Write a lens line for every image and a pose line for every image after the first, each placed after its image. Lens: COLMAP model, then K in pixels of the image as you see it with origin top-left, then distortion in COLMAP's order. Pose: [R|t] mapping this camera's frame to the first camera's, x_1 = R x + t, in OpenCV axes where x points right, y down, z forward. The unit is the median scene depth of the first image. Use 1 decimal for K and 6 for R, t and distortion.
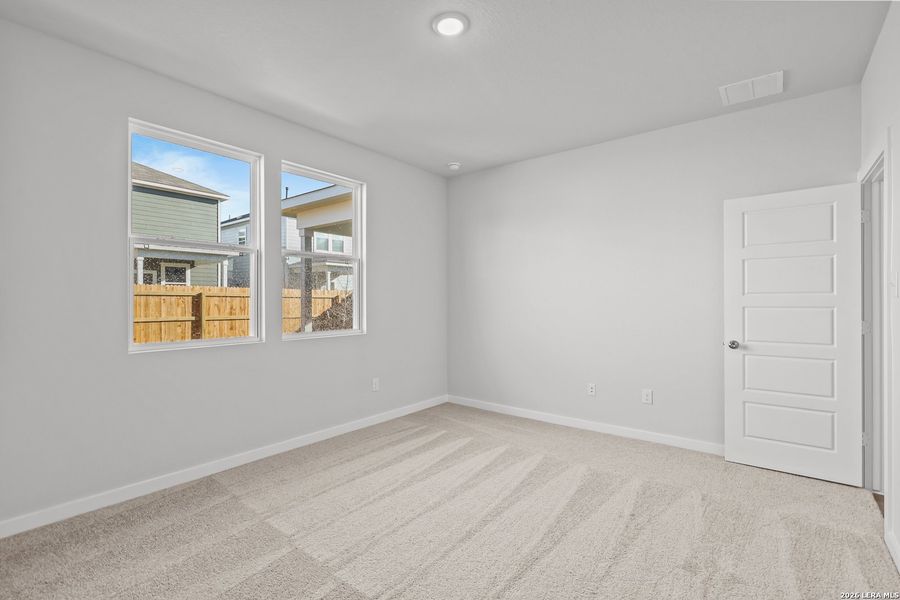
lens RADIAL K [[412.2, 0, 448.8], [0, 412.2, 297.8], [0, 0, 1]] dist [-0.006055, 0.001967]
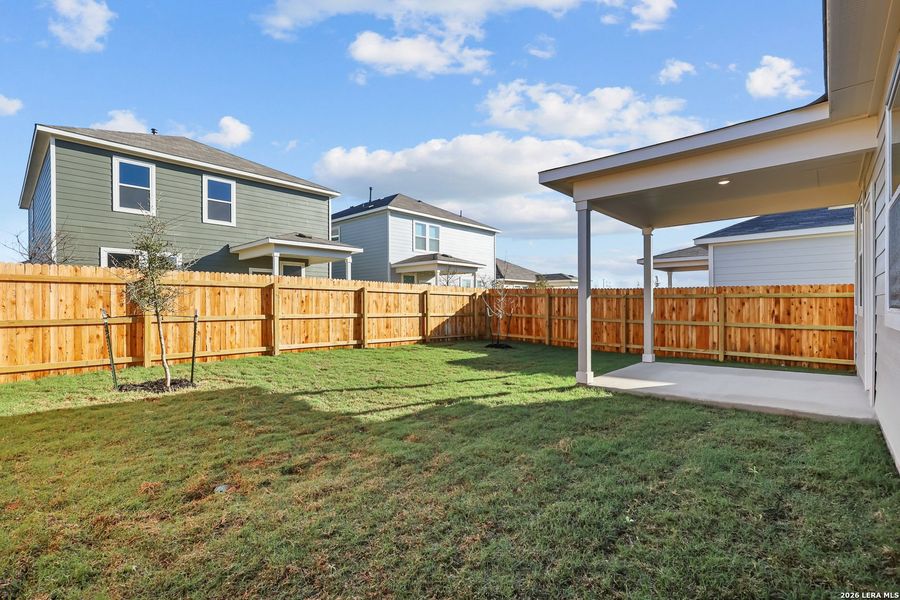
lens RADIAL K [[412.2, 0, 456.8], [0, 412.2, 303.6], [0, 0, 1]] dist [-0.006055, 0.001967]
pose [[0.997455, -0.004445, -0.071164, -0.267060], [0.004525, 0.999989, 0.000953, 0.019523], [0.071159, -0.001273, 0.997464, 0.080354]]
